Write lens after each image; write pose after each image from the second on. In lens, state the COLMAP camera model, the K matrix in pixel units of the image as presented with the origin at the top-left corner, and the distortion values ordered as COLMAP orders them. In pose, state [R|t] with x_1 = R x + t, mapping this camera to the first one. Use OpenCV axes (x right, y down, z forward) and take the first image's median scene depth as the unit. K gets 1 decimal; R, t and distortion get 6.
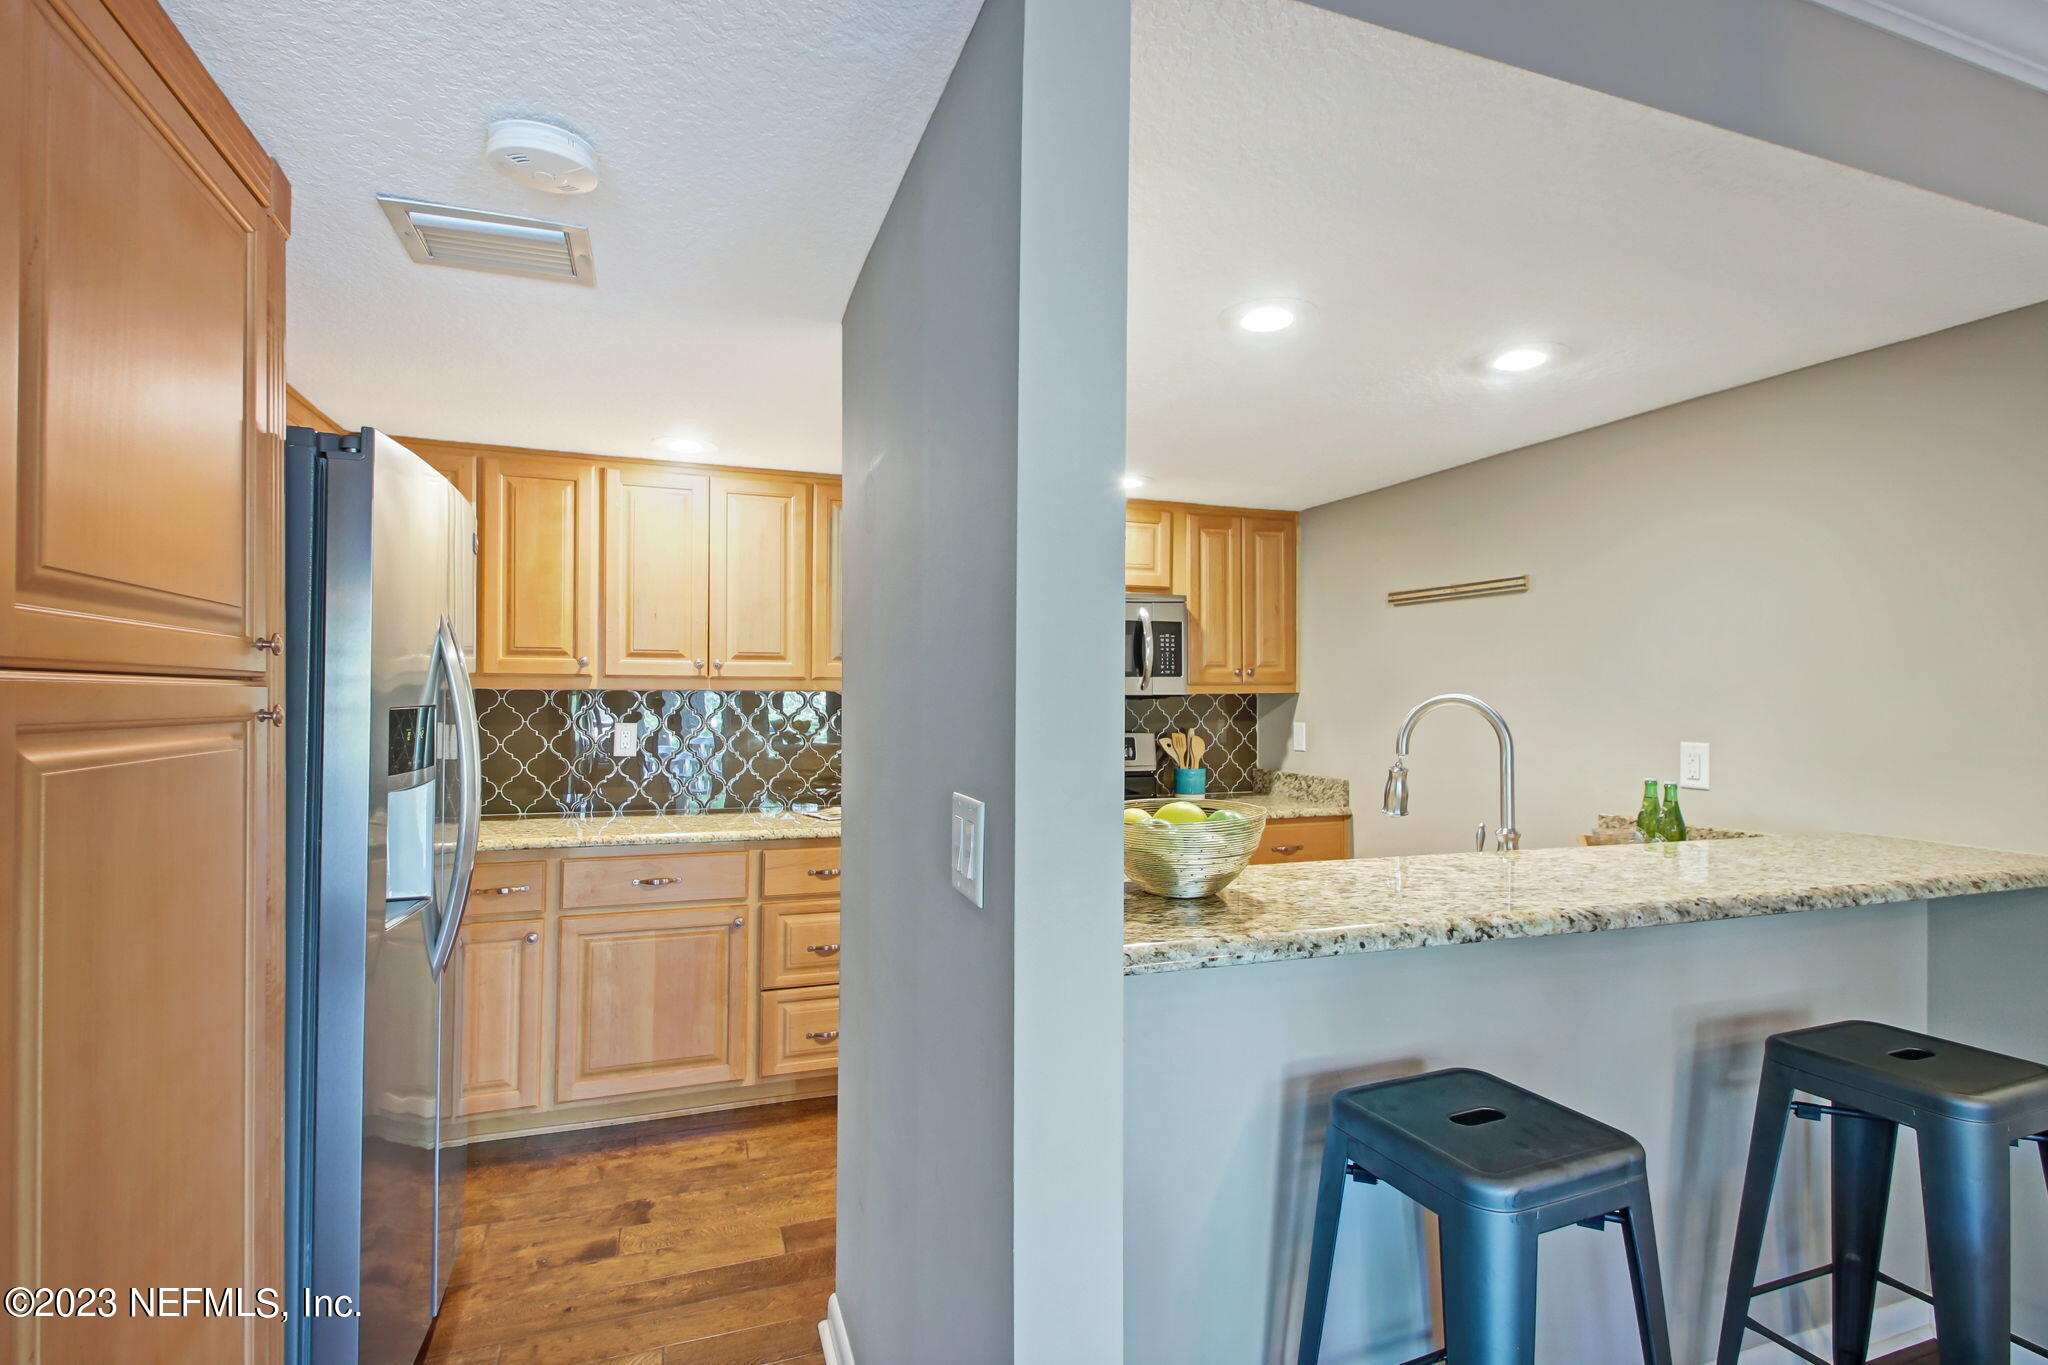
lens RADIAL K [[967.5, 0, 1016.0], [0, 967.5, 691.1], [0, 0, 1]] dist [-0.000247, 0.000010]
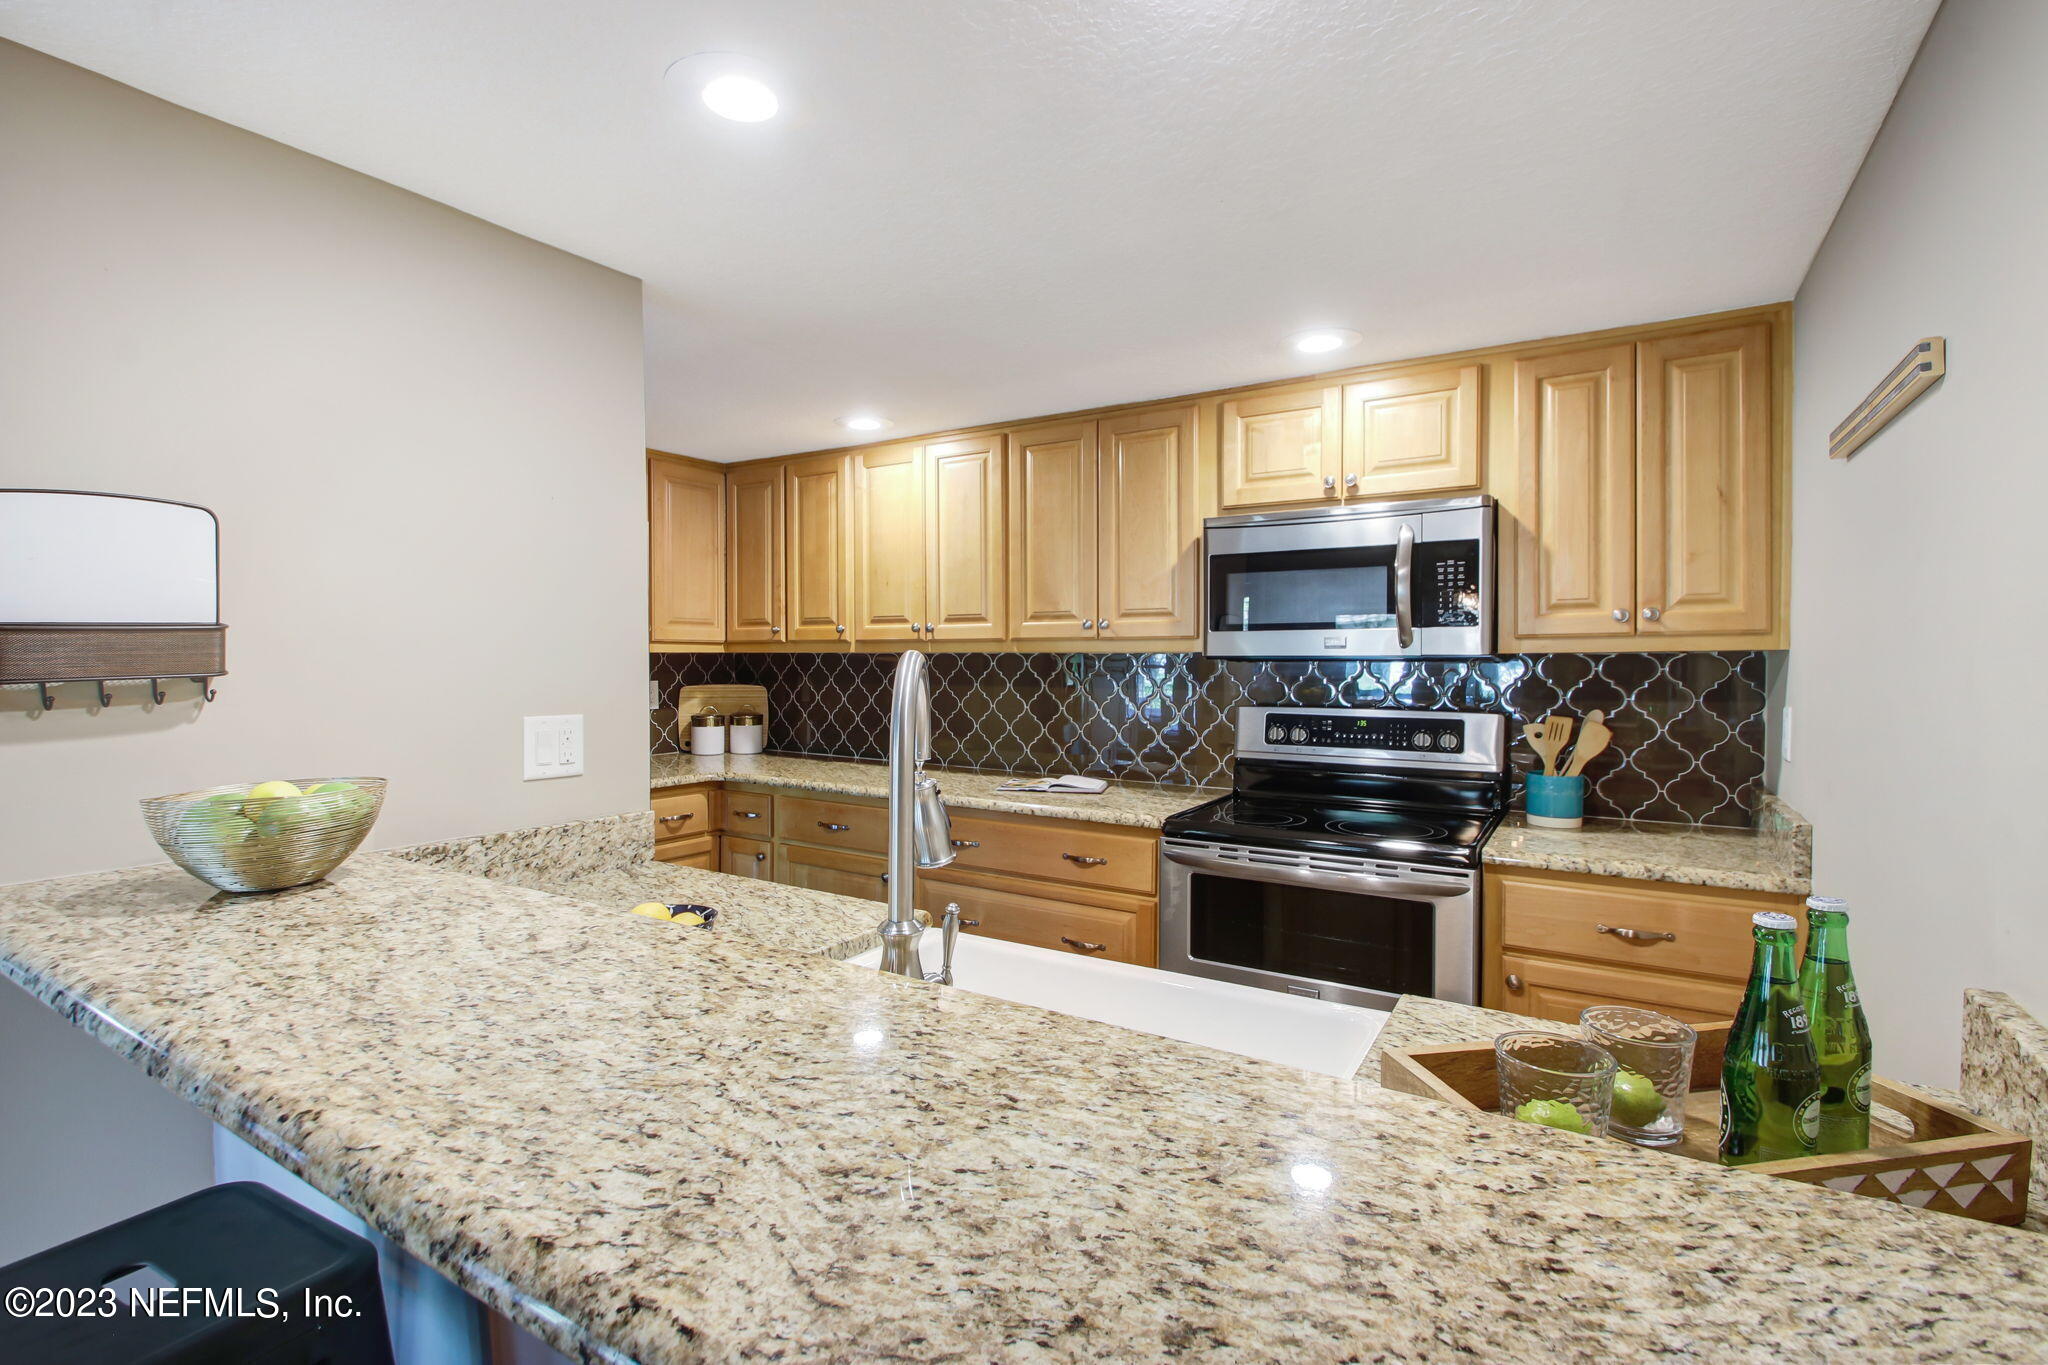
lens RADIAL K [[967.5, 0, 1017.4], [0, 967.5, 666.1], [0, 0, 1]] dist [-0.000247, 0.000010]
pose [[0.605305, 0.002658, -0.795989, 0.477639], [0.004534, 0.999967, 0.006788, 0.005632], [0.795981, -0.007718, 0.605273, 0.369638]]
